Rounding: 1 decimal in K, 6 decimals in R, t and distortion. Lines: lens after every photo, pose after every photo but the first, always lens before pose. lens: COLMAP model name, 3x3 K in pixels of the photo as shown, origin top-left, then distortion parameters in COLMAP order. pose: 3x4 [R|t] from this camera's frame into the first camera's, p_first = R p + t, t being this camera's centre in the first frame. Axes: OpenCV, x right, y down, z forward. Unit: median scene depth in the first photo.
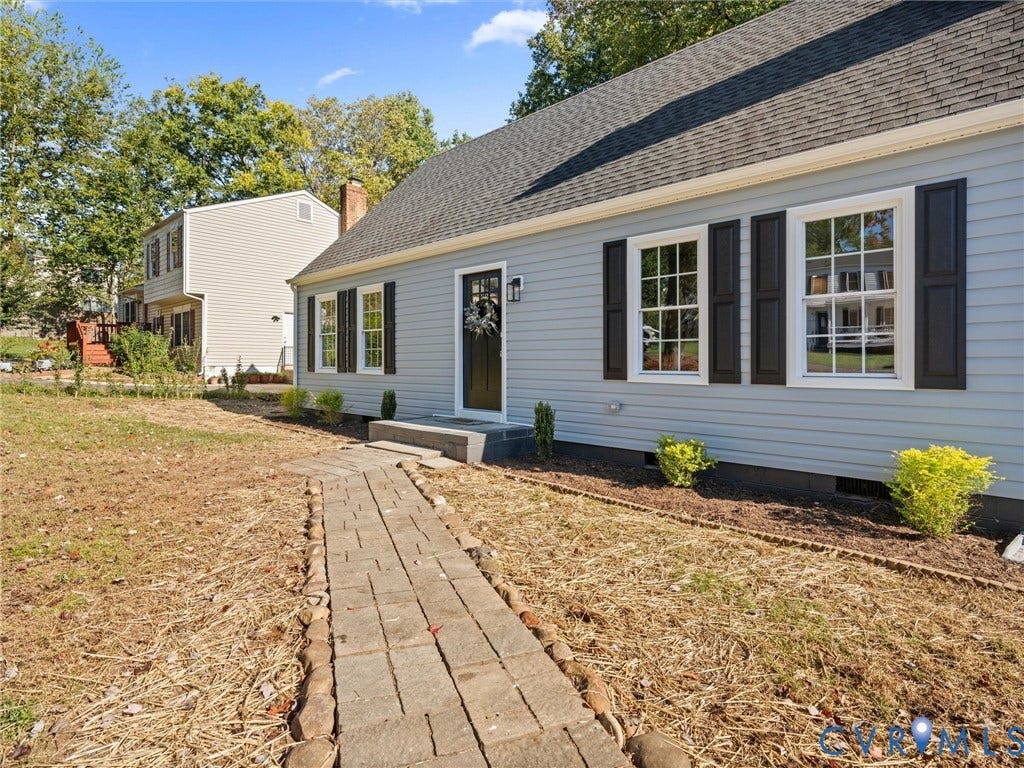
lens RADIAL K [[496.3, 0, 535.9], [0, 496.3, 386.3], [0, 0, 1]] dist [-0.012325, 0.002126]
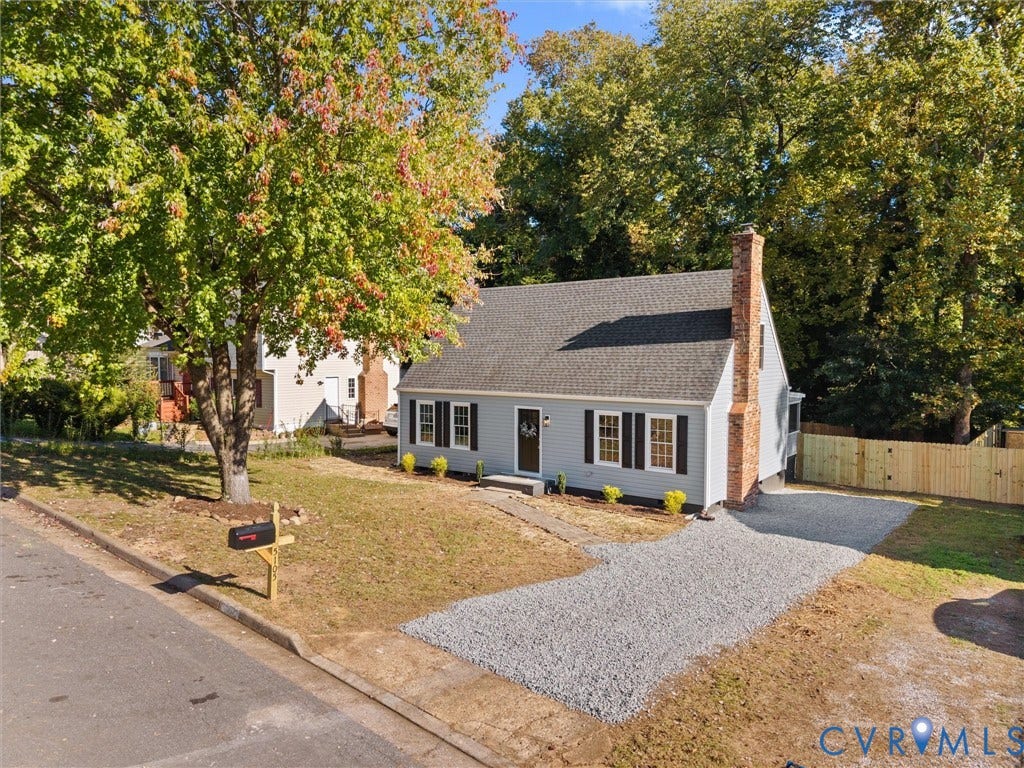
lens RADIAL K [[701.1, 0, 530.7], [0, 701.1, 415.3], [0, 0, 1]] dist [0.025379, -0.016255]
pose [[0.996460, -0.001993, 0.084047, -0.450165], [-0.001663, 0.999056, 0.043410, -0.420306], [-0.084055, -0.043396, 0.995516, -2.594242]]
